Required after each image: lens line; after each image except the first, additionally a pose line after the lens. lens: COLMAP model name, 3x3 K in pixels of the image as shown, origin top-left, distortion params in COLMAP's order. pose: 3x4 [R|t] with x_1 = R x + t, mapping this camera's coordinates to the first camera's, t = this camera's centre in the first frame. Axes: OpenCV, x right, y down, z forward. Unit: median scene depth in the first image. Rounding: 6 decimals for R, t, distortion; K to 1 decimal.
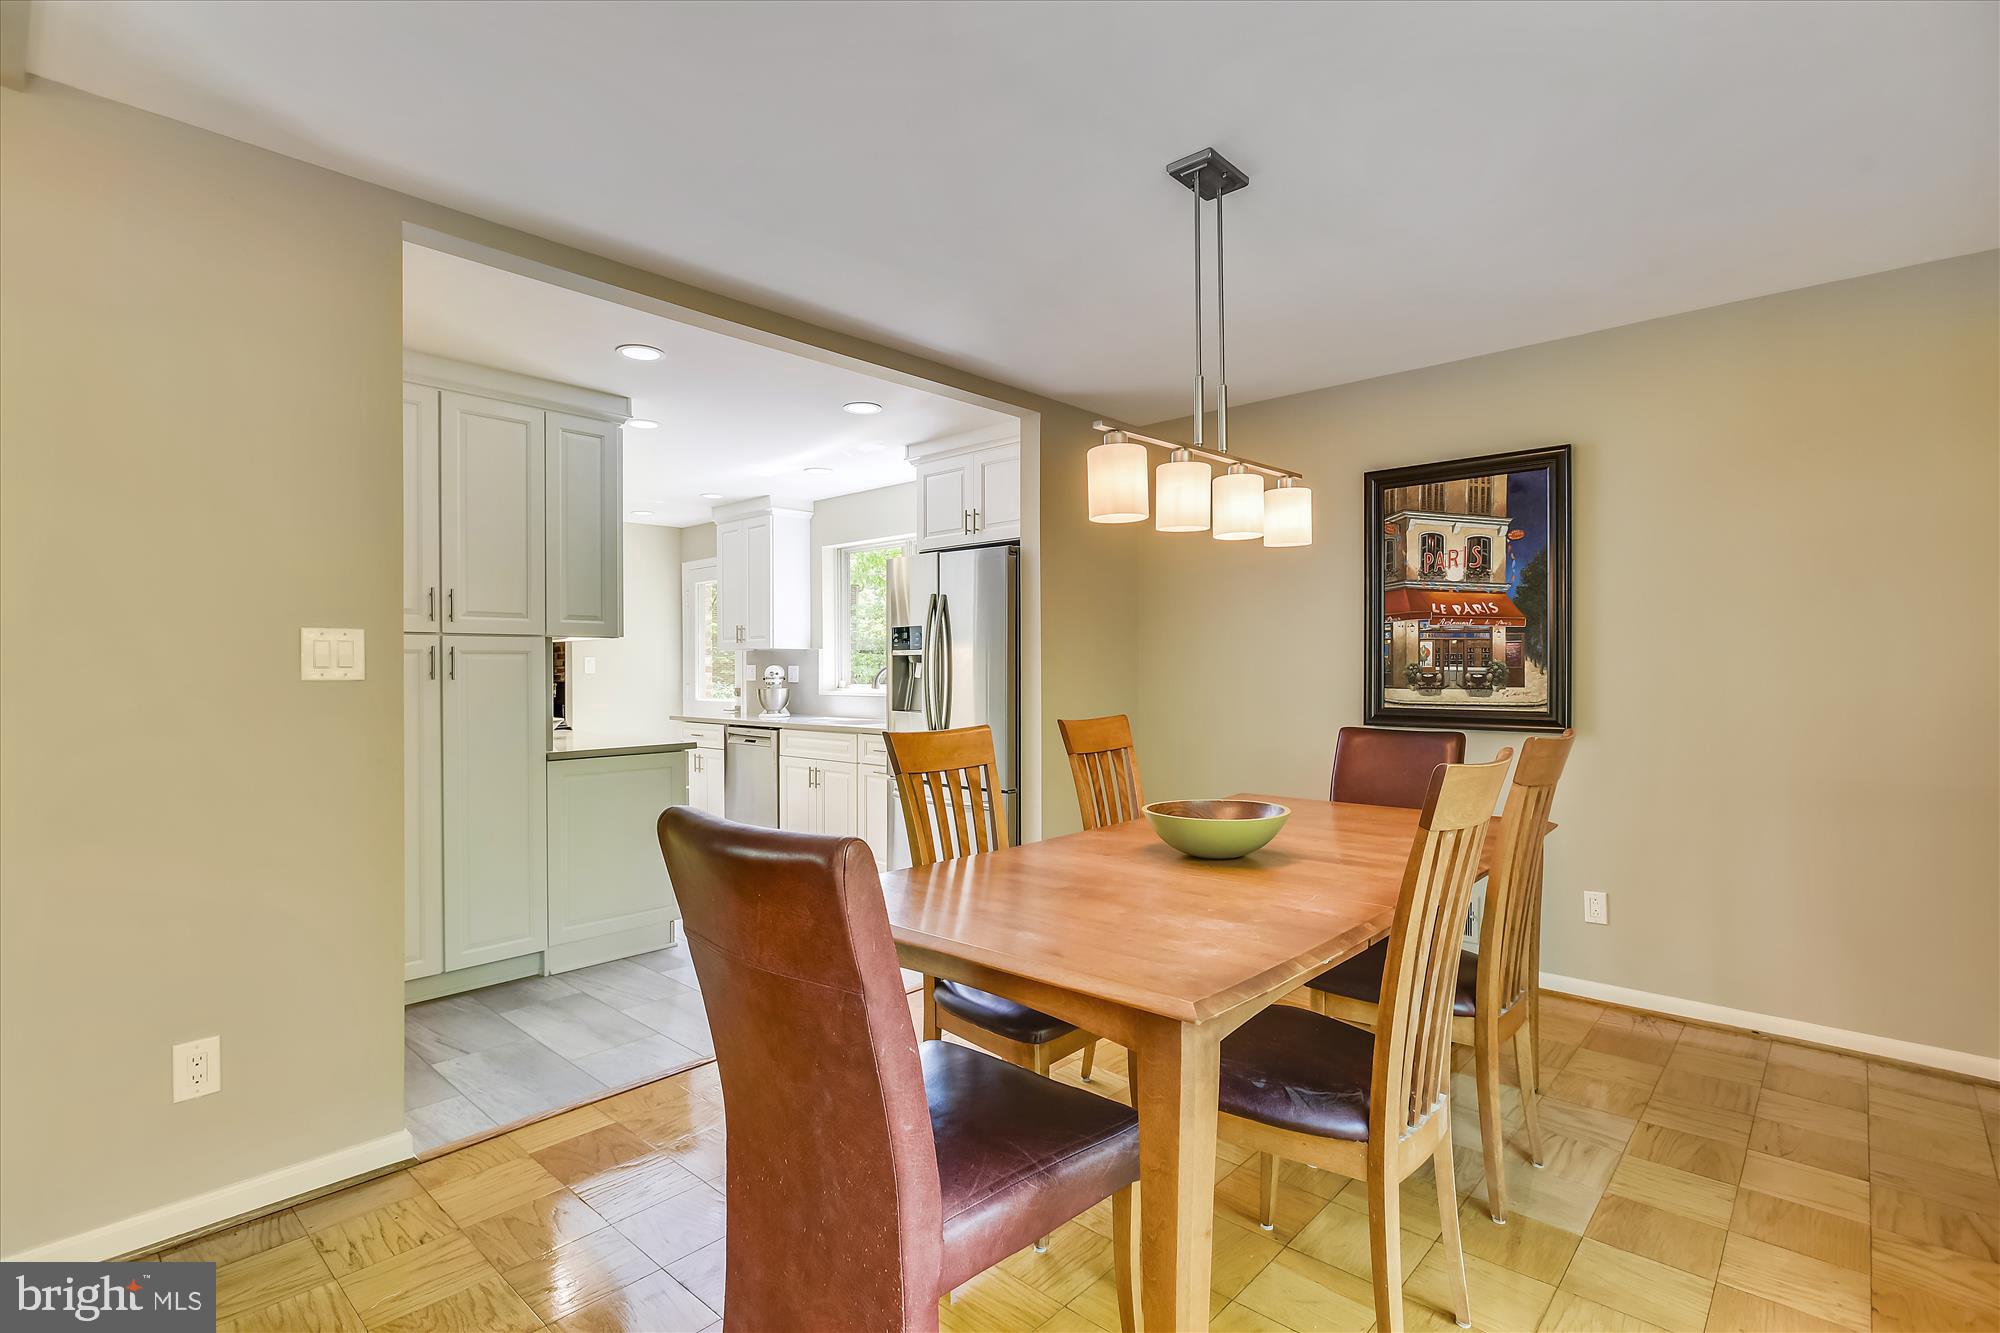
lens RADIAL K [[933.2, 0, 1003.2], [0, 933.2, 670.2], [0, 0, 1]] dist [0.001735, 0.000375]
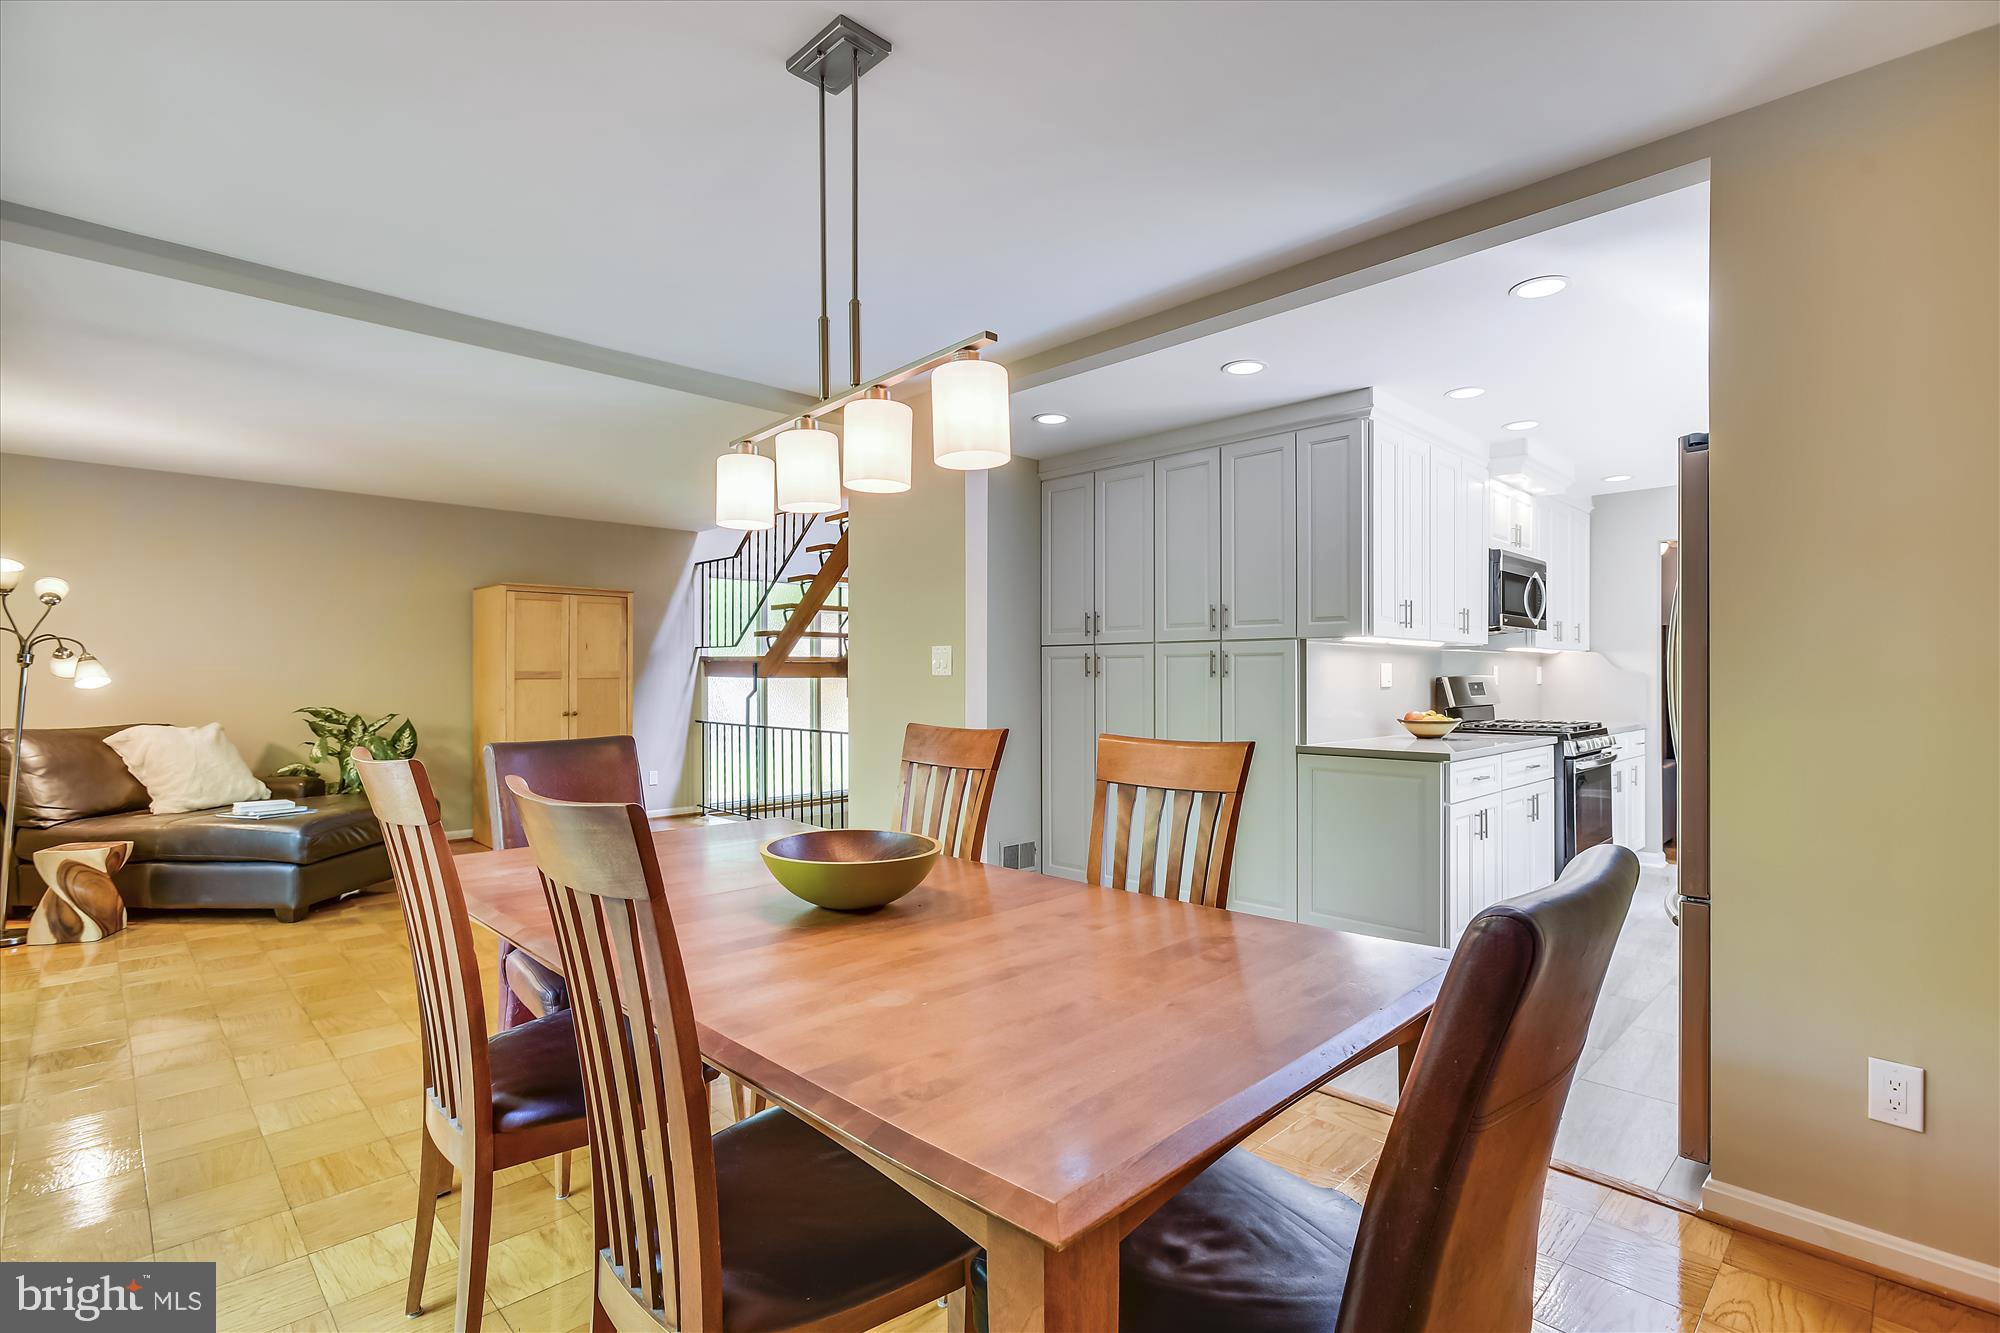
lens RADIAL K [[933.2, 0, 1003.2], [0, 933.2, 670.2], [0, 0, 1]] dist [0.001735, 0.000375]
pose [[-0.047439, -0.000624, -0.998874, 0.622414], [-0.002010, 0.999998, -0.000529, 0.002188], [0.998872, 0.001982, -0.047440, 0.714767]]
